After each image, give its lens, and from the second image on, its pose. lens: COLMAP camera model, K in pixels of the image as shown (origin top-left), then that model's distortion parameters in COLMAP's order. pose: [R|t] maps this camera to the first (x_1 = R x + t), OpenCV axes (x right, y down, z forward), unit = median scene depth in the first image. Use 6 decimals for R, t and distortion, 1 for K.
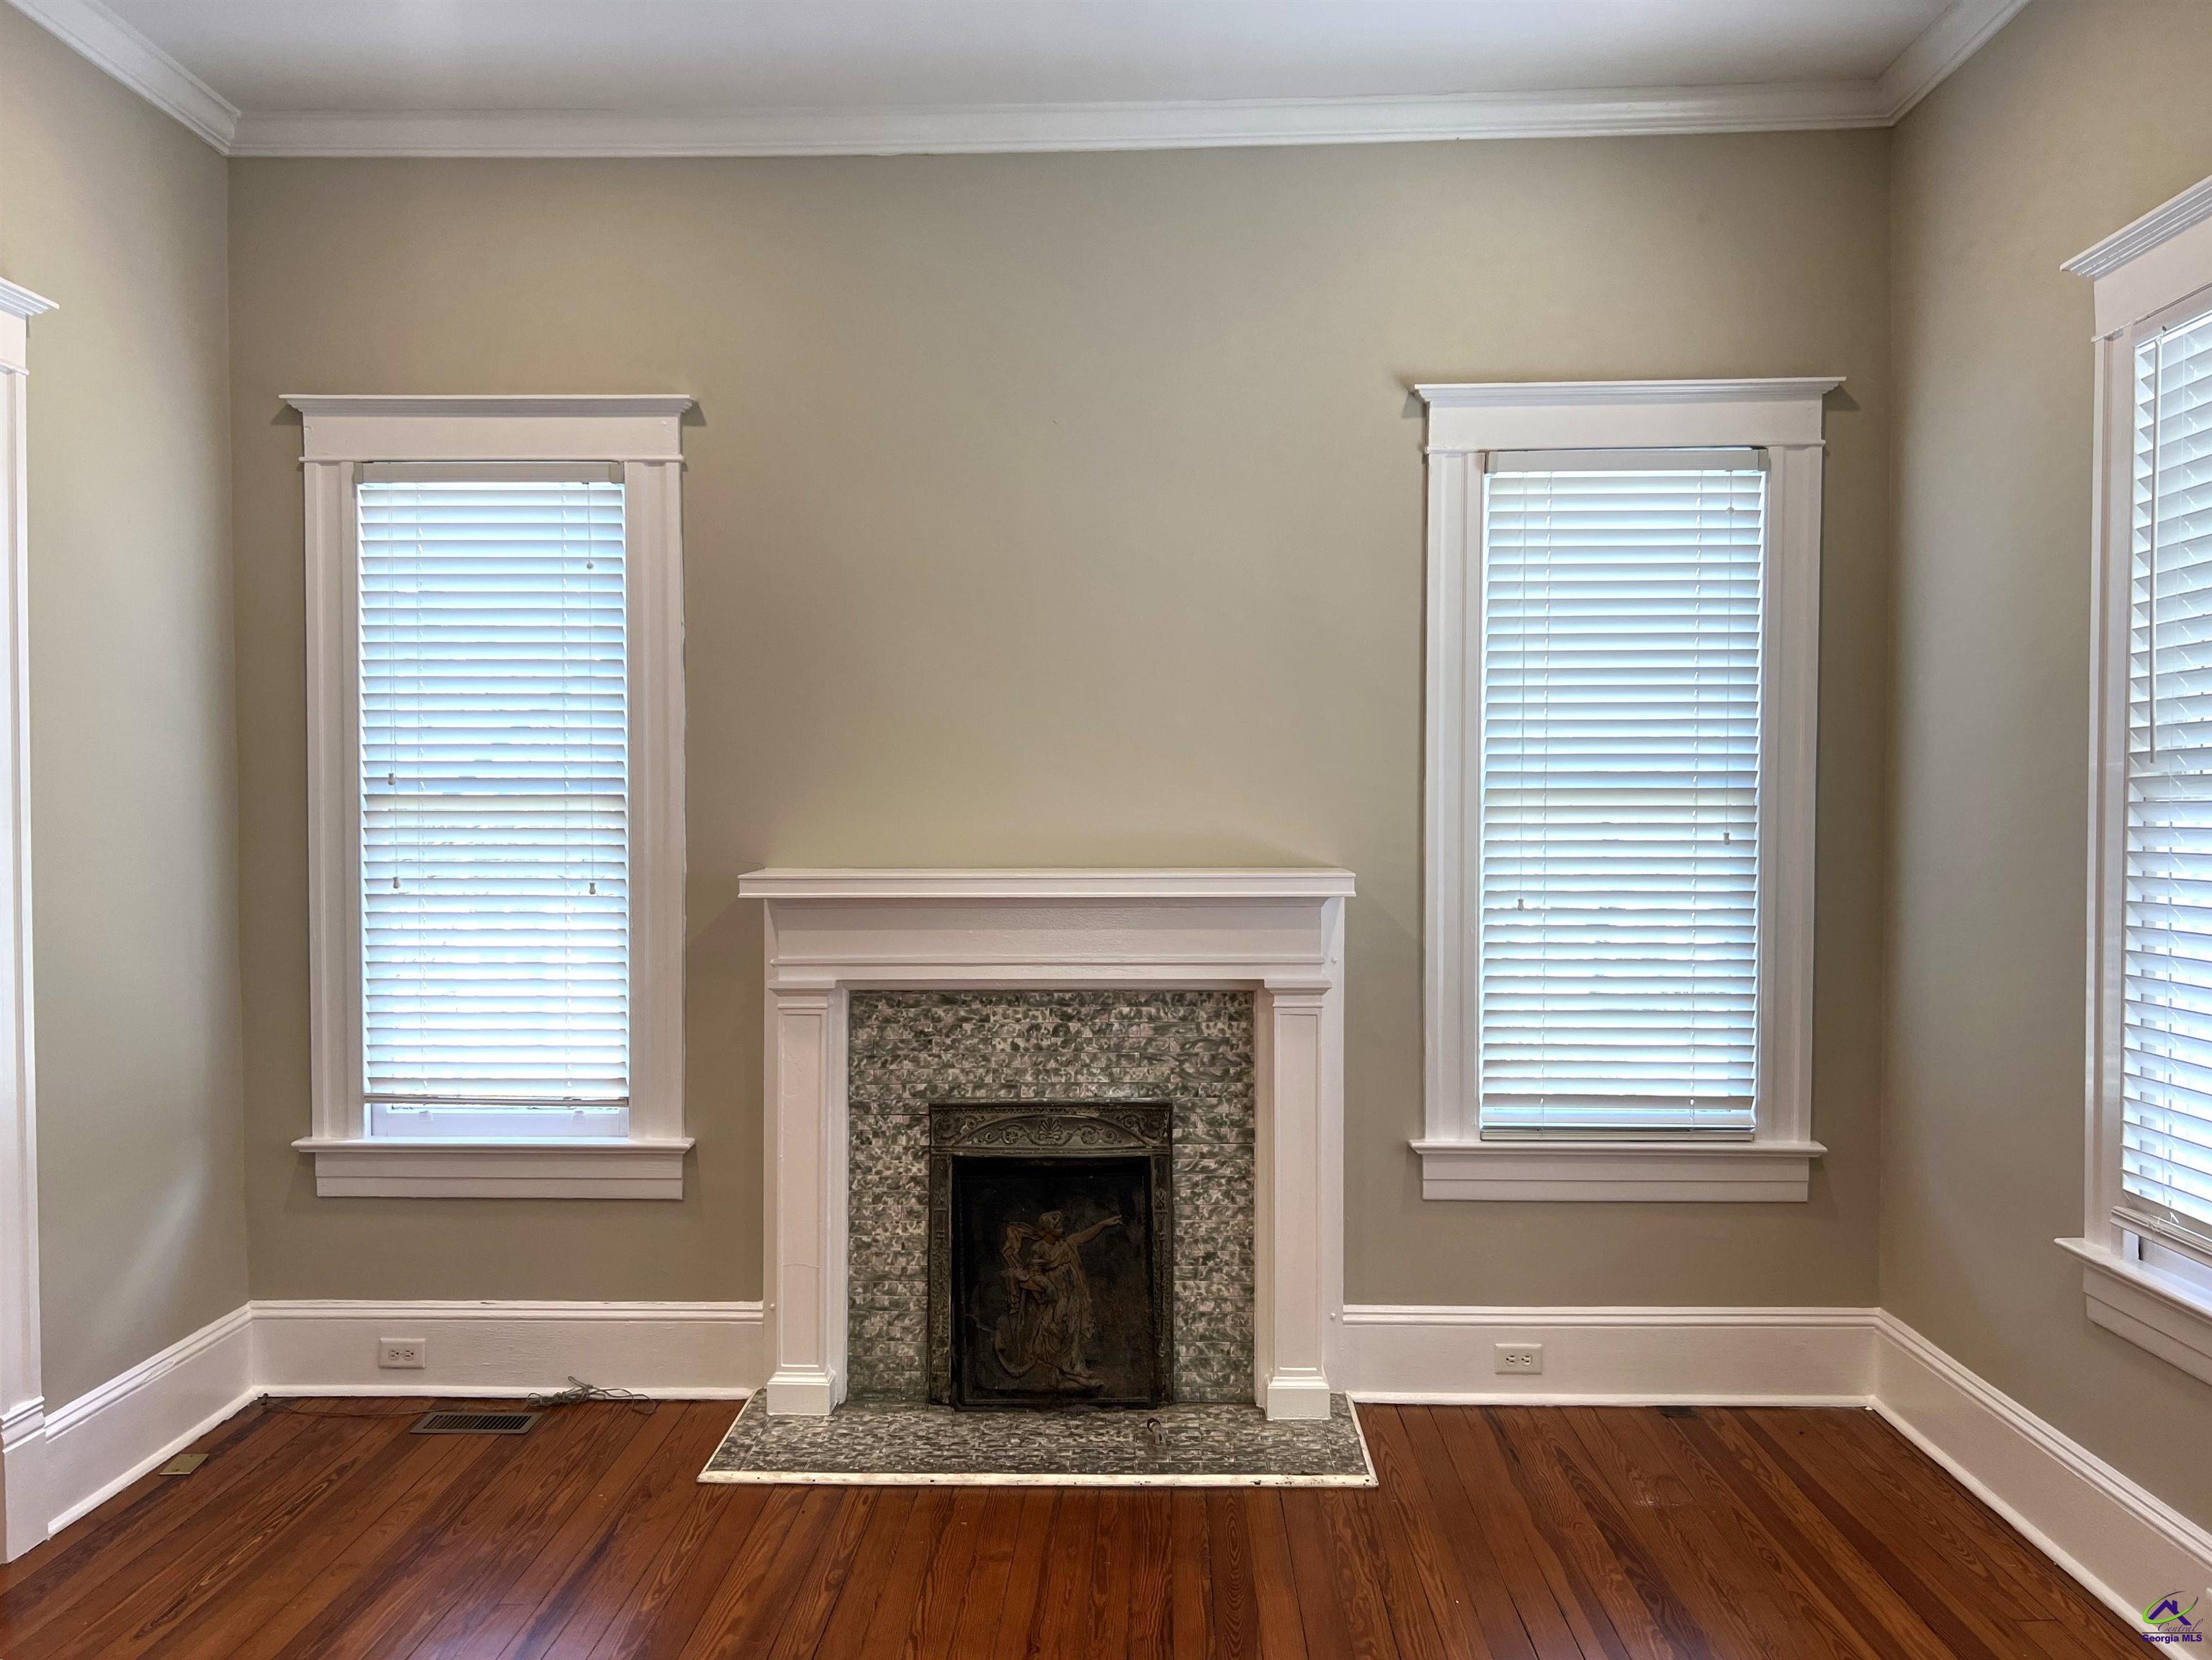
lens RADIAL K [[1664.2, 0, 1108.7], [0, 1664.2, 844.8], [0, 0, 1]] dist [0.078482, -0.086857]
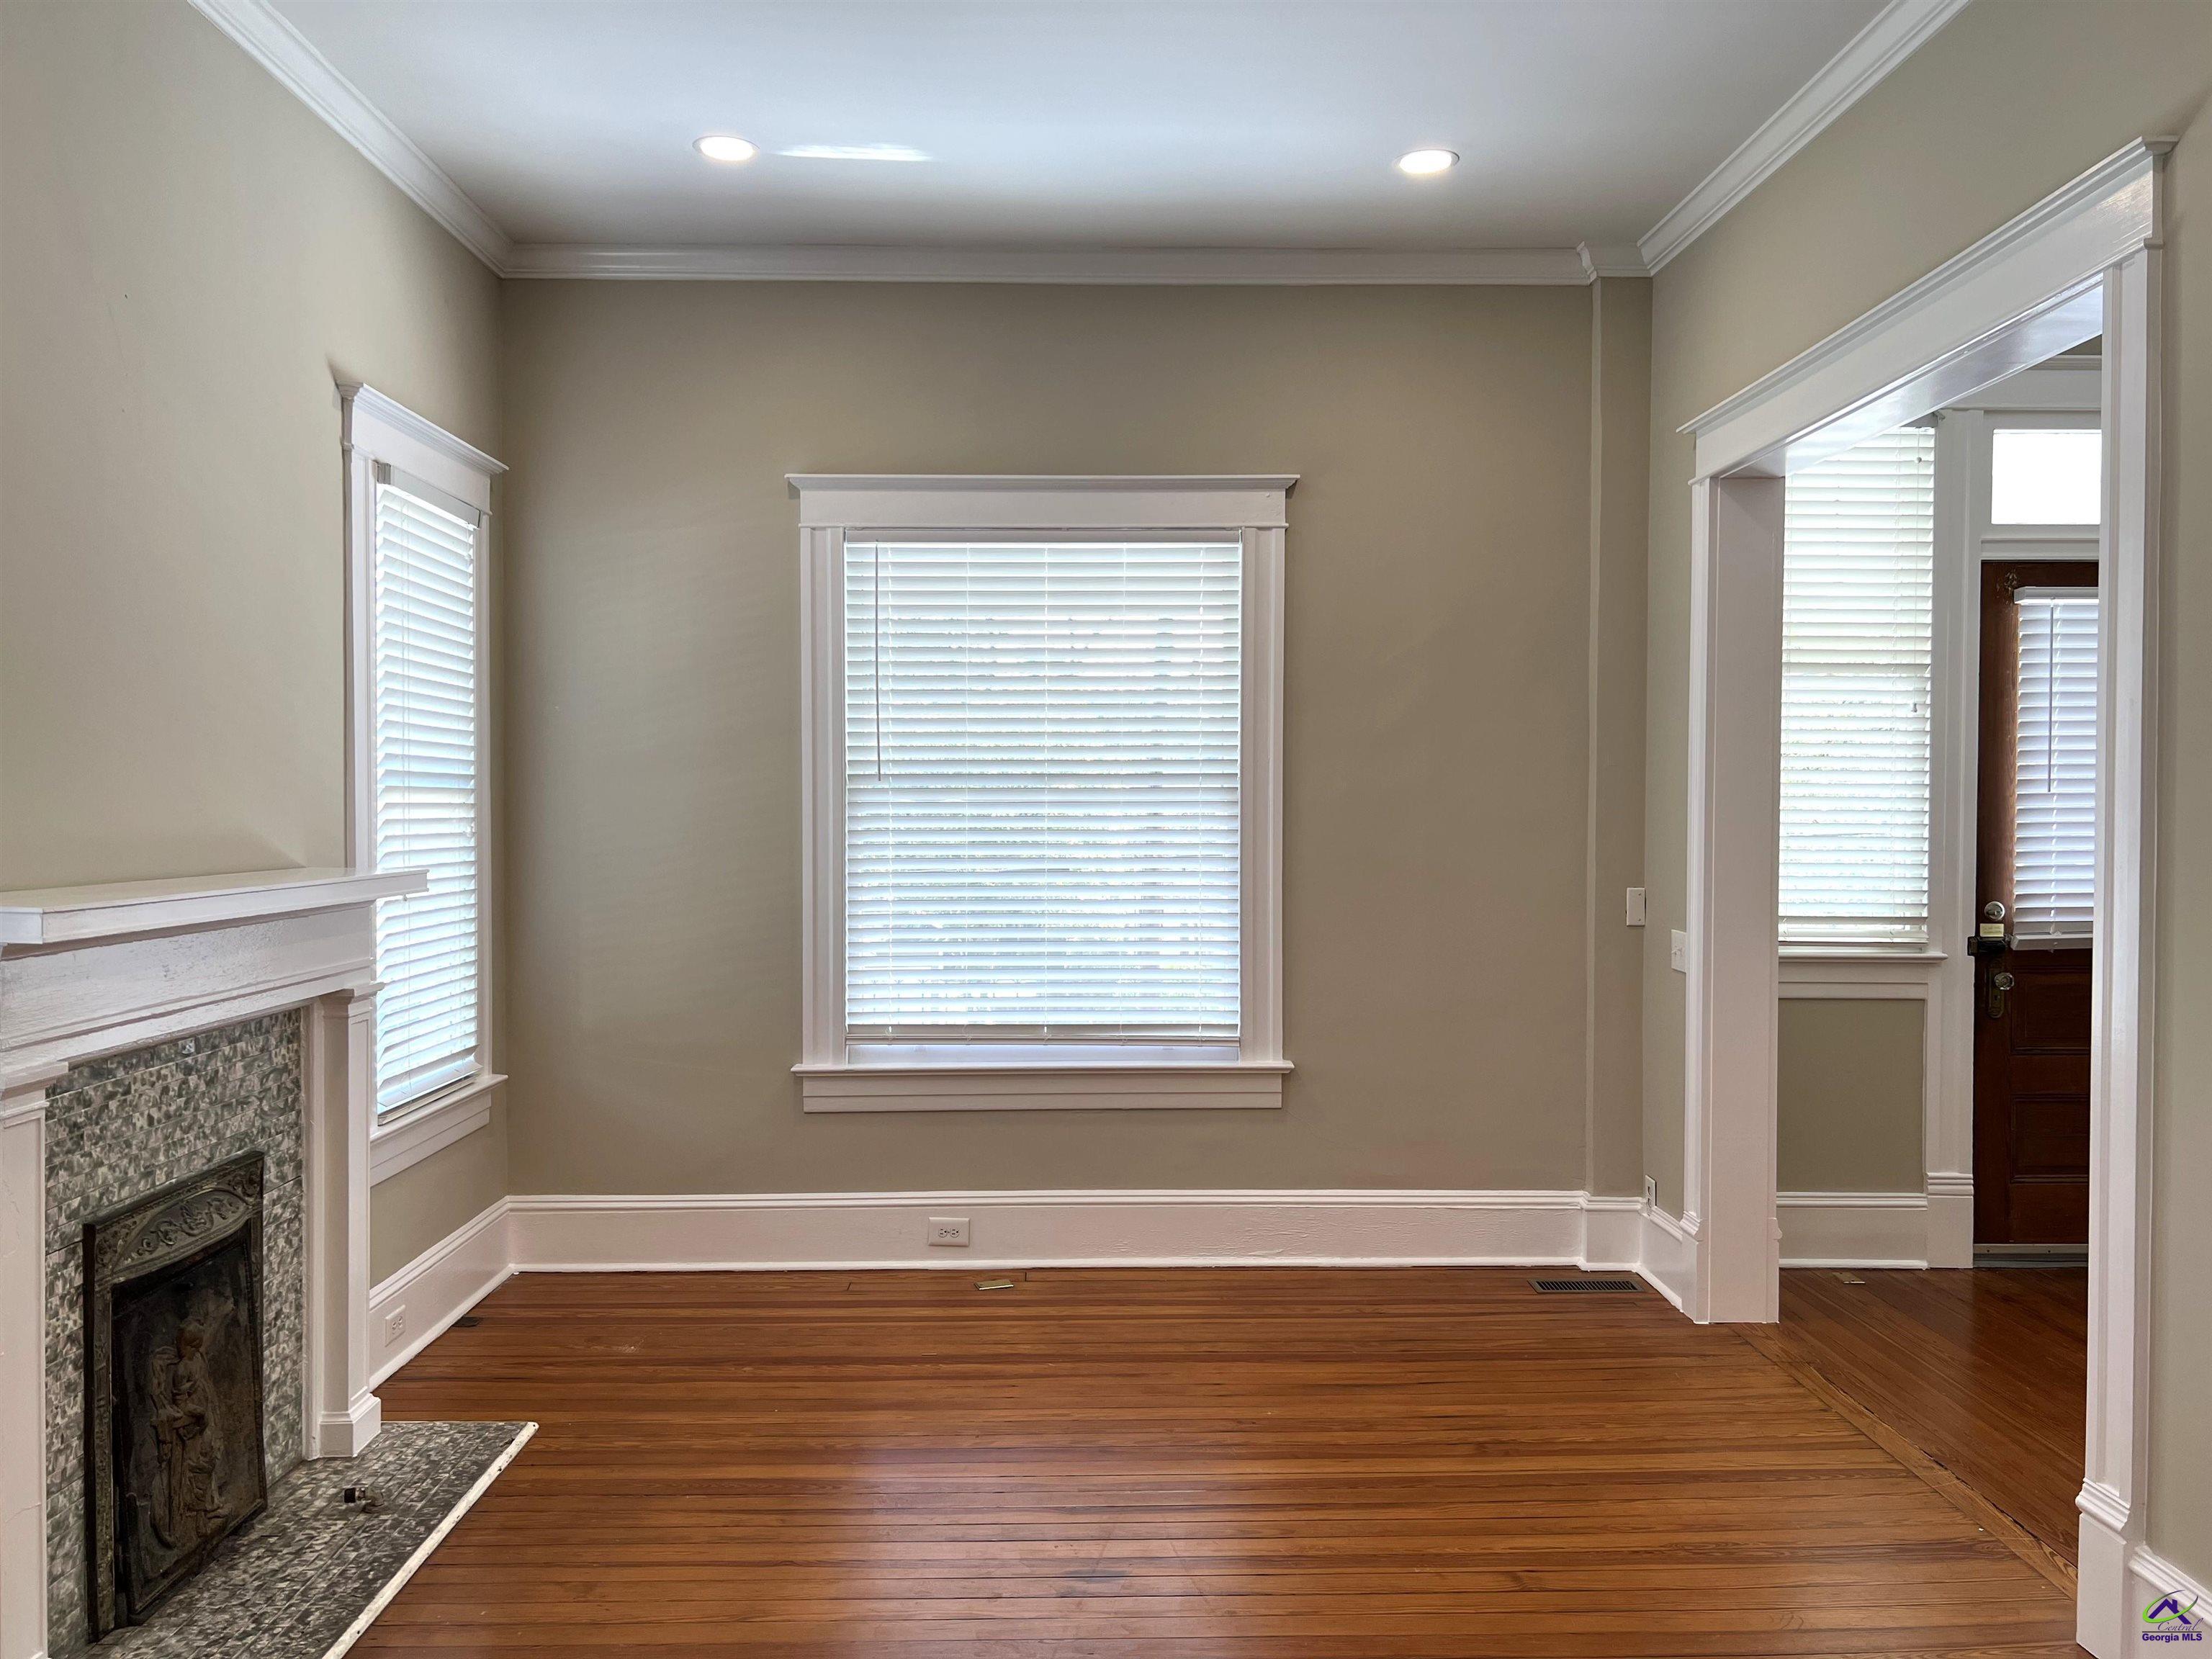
lens RADIAL K [[1688.4, 0, 1110.3], [0, 1688.4, 845.9], [0, 0, 1]] dist [0.065275, -0.065733]
pose [[-0.050108, -0.023360, 0.998471, -0.852344], [0.021940, 0.999459, 0.024484, -0.012536], [-0.998503, 0.023134, -0.049569, 0.603232]]
